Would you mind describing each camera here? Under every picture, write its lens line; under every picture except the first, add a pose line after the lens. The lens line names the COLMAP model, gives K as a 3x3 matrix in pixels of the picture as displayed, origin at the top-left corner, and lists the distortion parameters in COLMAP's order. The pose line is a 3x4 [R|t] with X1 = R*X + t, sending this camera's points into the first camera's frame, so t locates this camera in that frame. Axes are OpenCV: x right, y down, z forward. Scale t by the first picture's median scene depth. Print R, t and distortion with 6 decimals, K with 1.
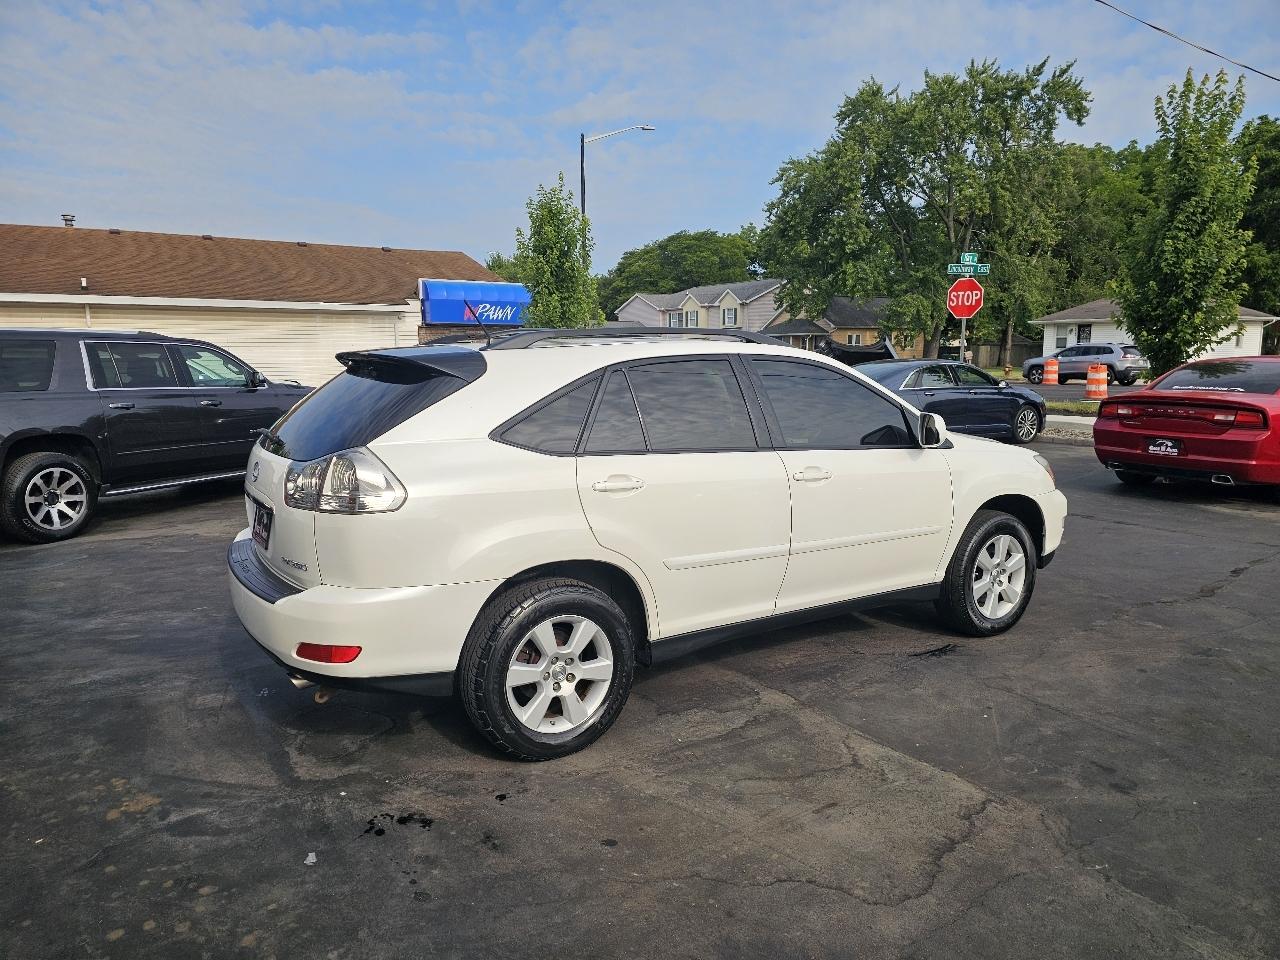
lens RADIAL K [[853.5, 0, 588.6], [0, 853.5, 469.1], [0, 0, 1]] dist [0.055176, -0.049040]
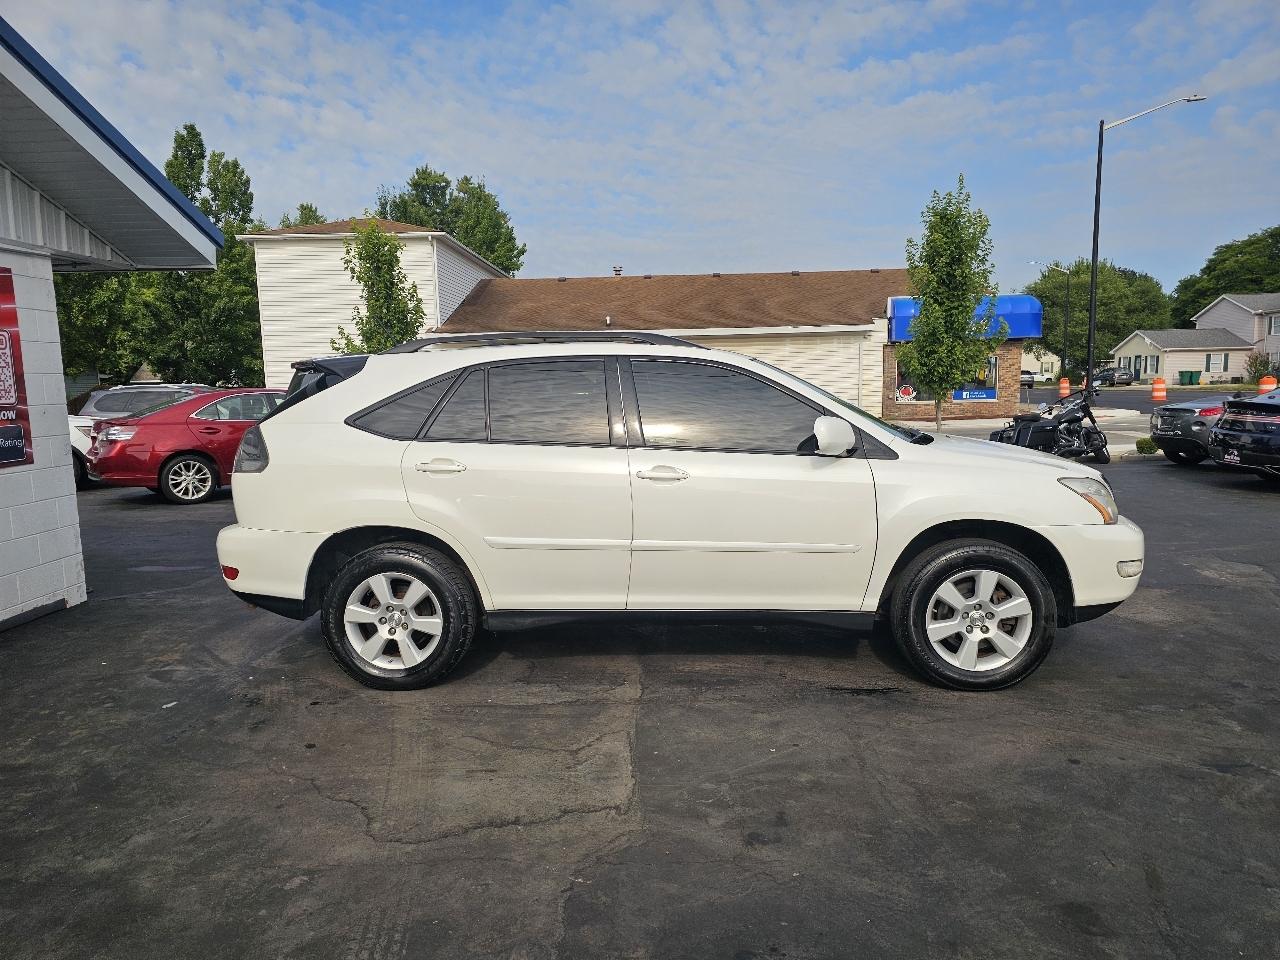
lens RADIAL K [[853.5, 0, 669.6], [0, 853.5, 485.0], [0, 0, 1]] dist [0.055176, -0.049040]
pose [[0.821505, 0.060228, -0.567011, 0.904296], [-0.065355, 0.997798, 0.011297, 0.008301], [0.566443, 0.027776, 0.823632, 0.205915]]
